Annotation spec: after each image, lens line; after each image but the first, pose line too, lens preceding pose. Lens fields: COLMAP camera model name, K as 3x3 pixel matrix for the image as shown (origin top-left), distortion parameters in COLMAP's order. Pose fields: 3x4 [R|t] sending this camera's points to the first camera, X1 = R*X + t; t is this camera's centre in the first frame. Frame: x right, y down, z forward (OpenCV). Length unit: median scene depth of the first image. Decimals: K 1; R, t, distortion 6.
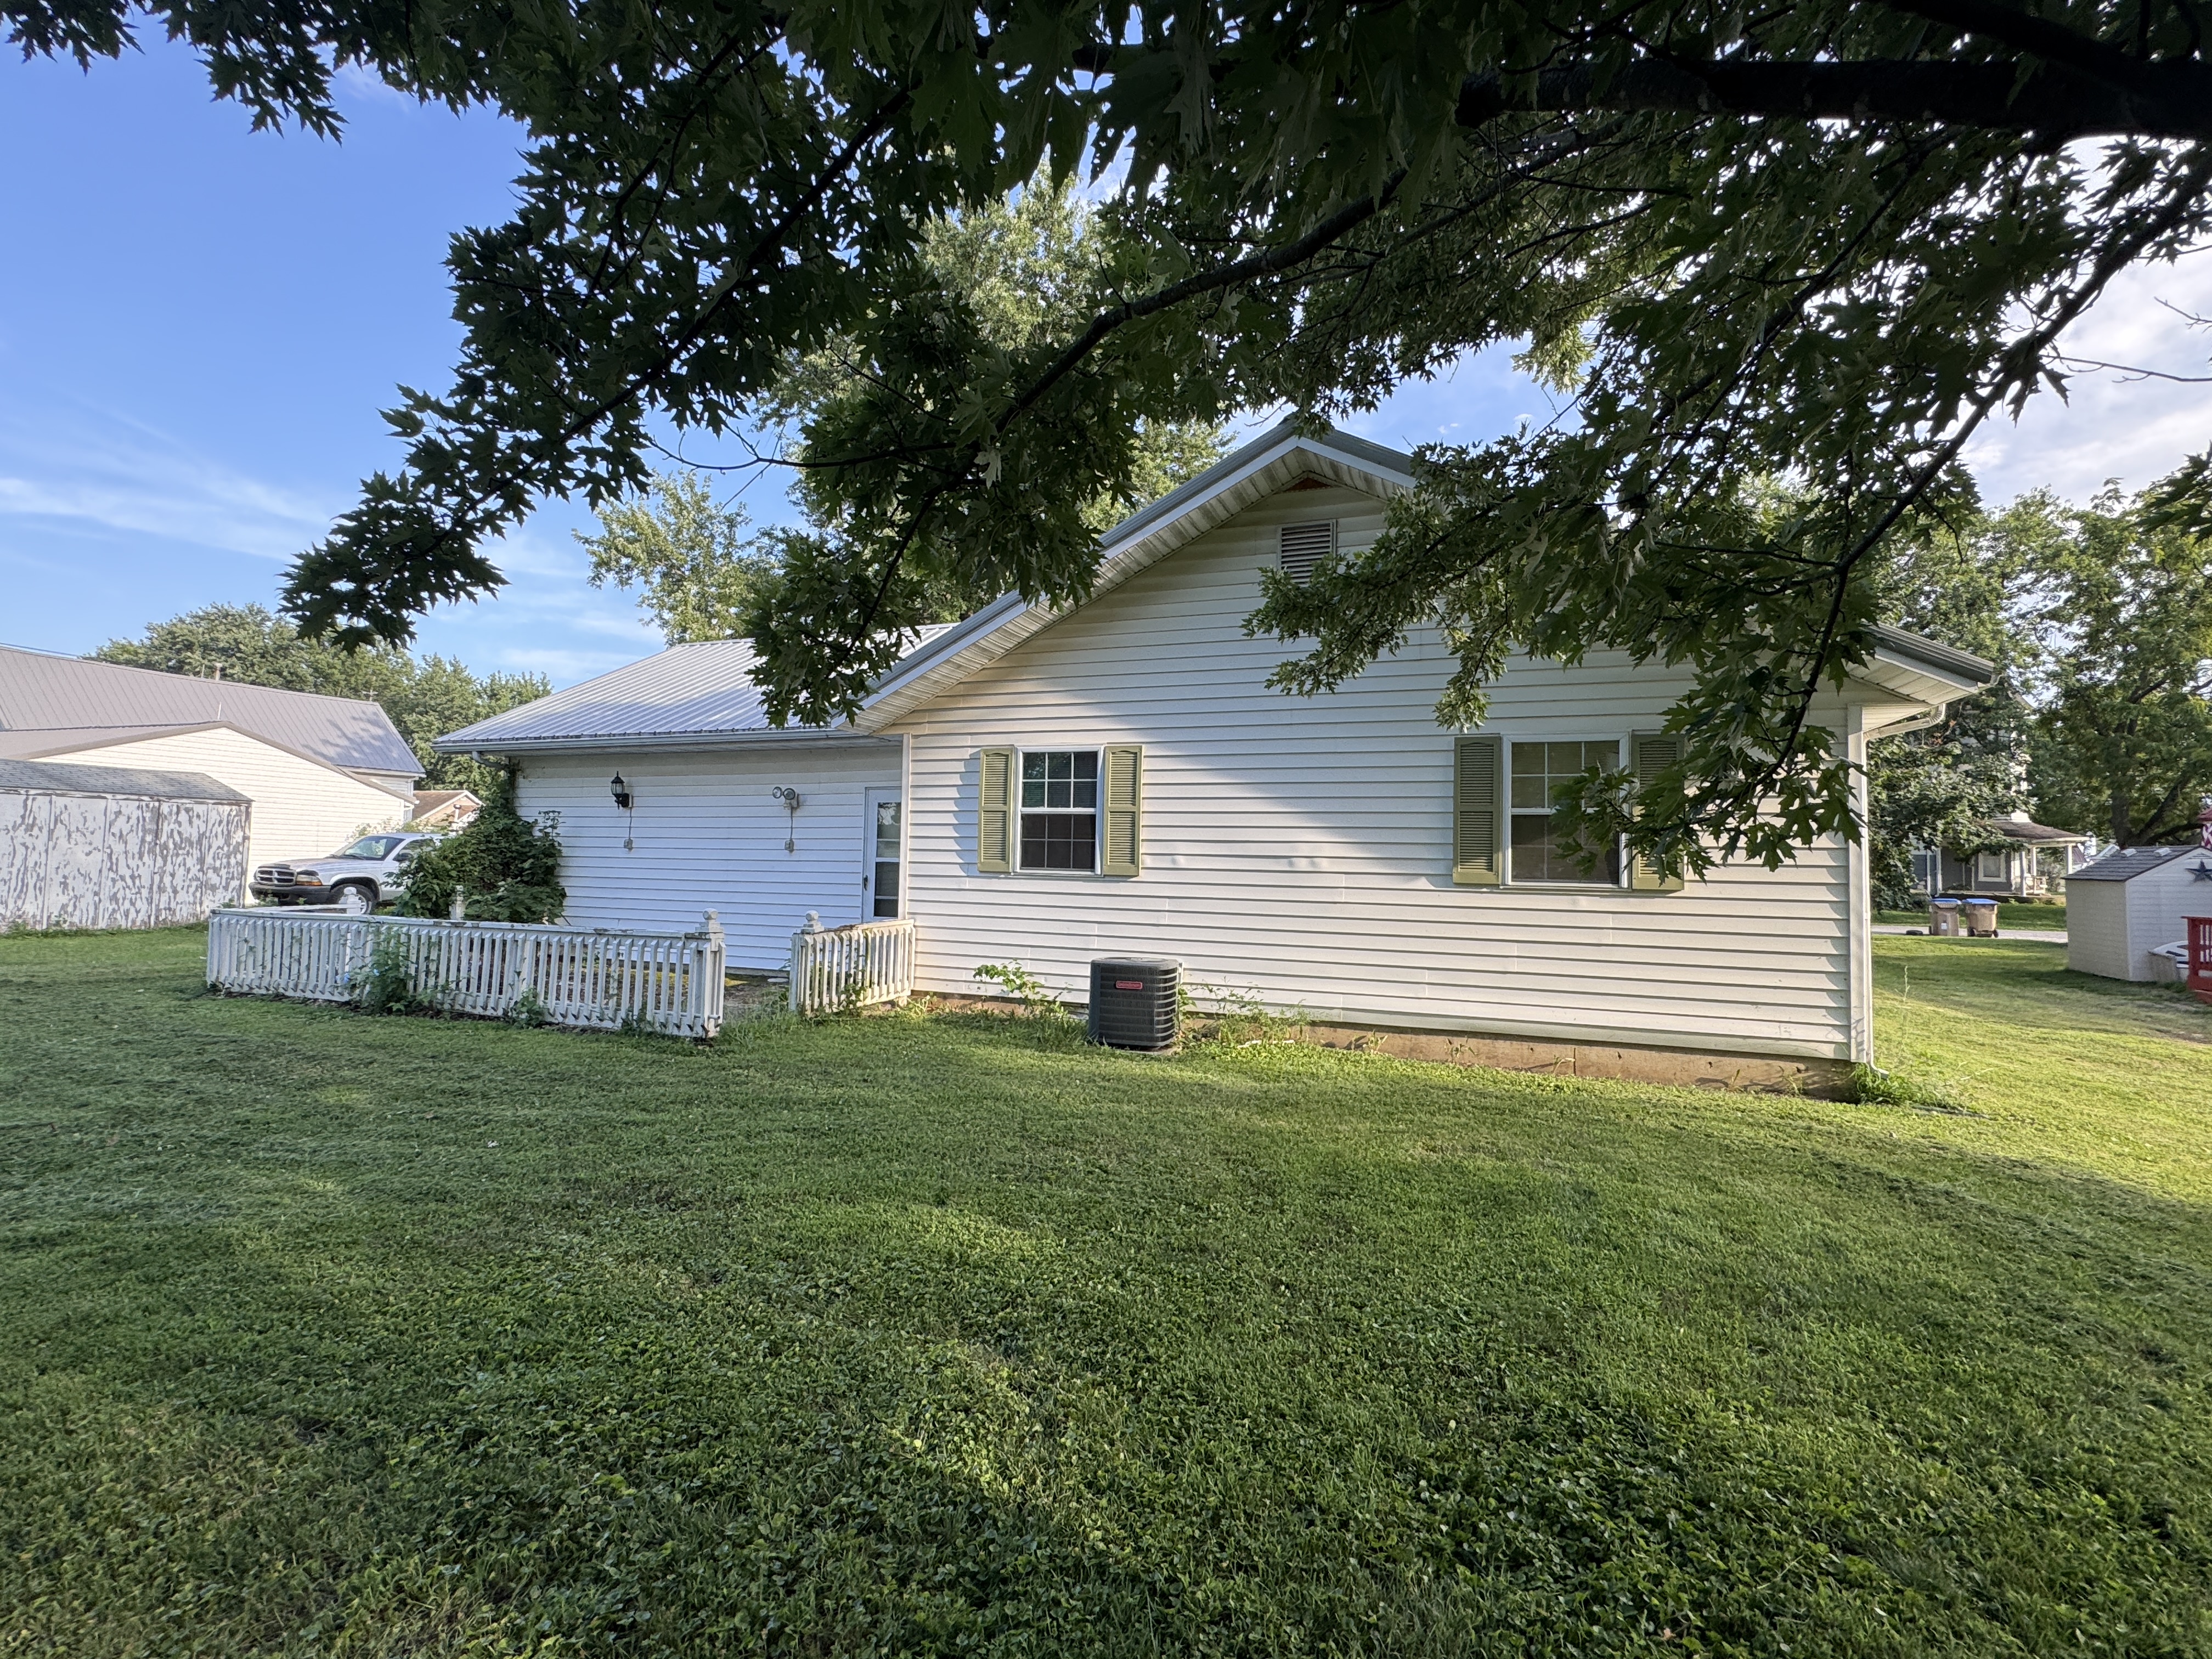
lens RADIAL K [[1010.9, 0, 1106.2], [0, 1010.9, 825.3], [0, 0, 1]] dist [-0.000380, -0.000003]
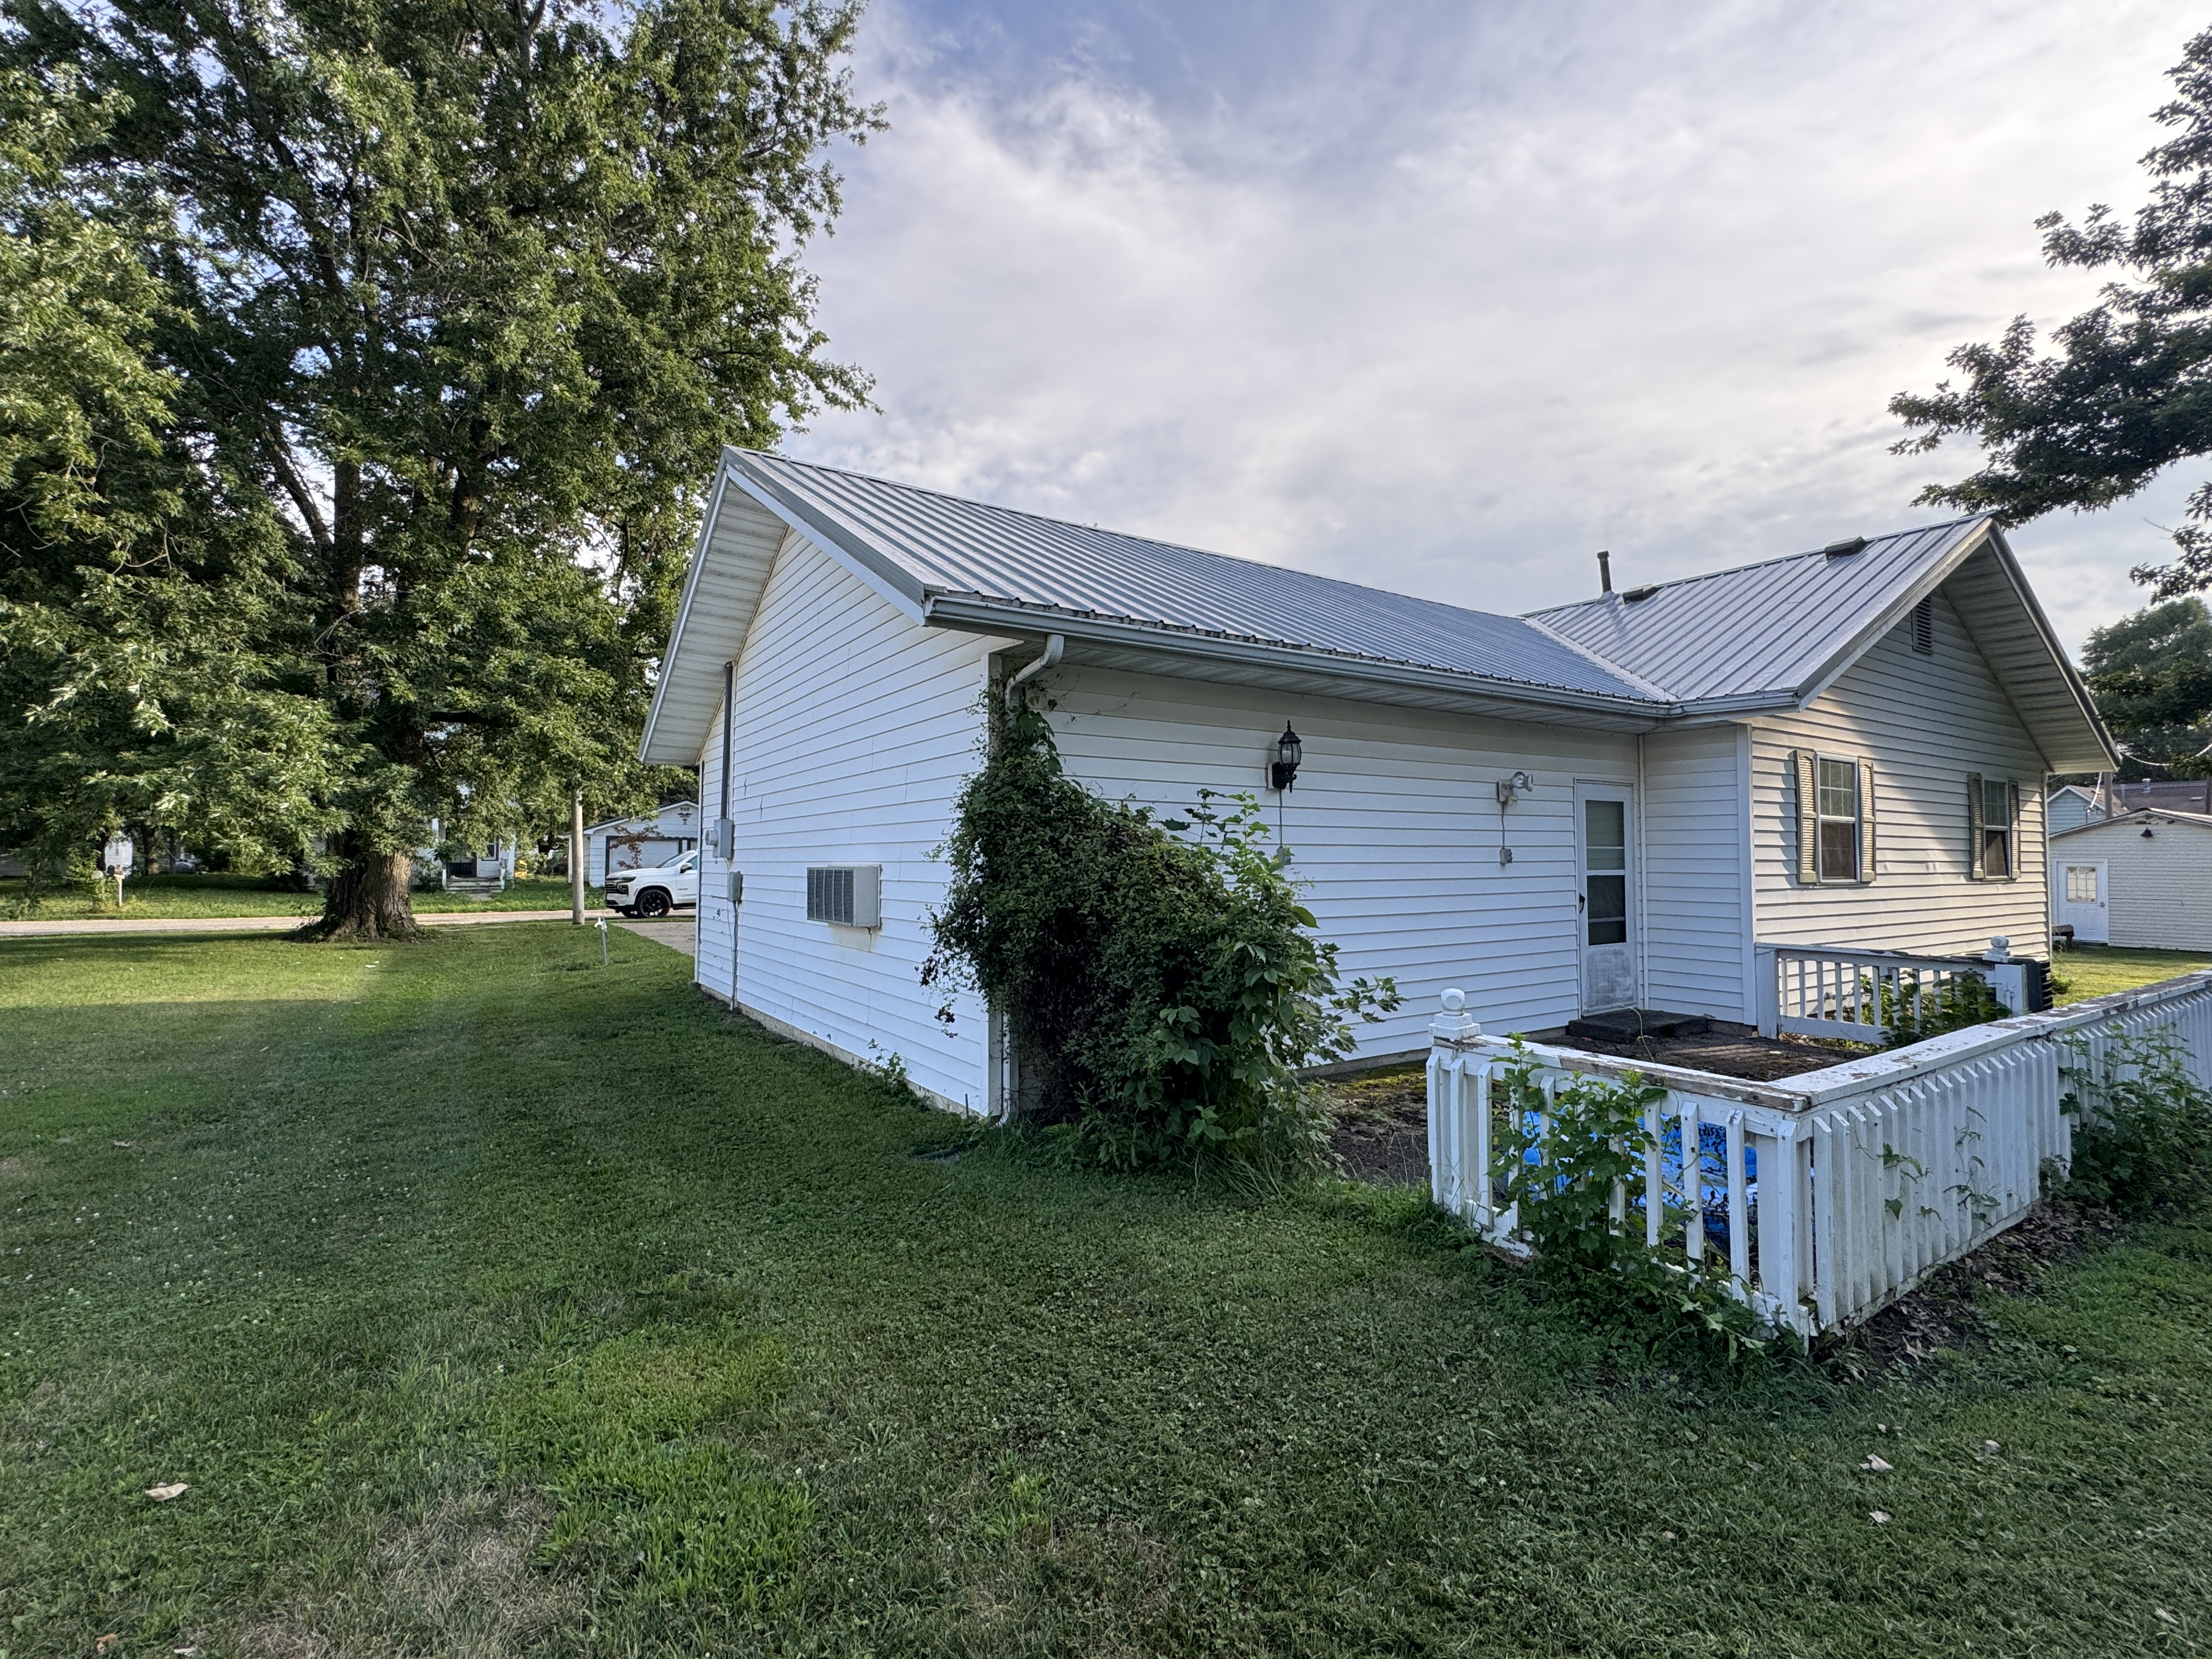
lens RADIAL K [[1010.9, 0, 1108.8], [0, 1010.9, 827.6], [0, 0, 1]] dist [-0.000380, -0.000003]
pose [[0.593659, 0.013250, 0.804608, -1.218373], [-0.016130, 0.999859, -0.004564, 0.009413], [-0.804555, -0.010269, 0.593789, 0.936939]]
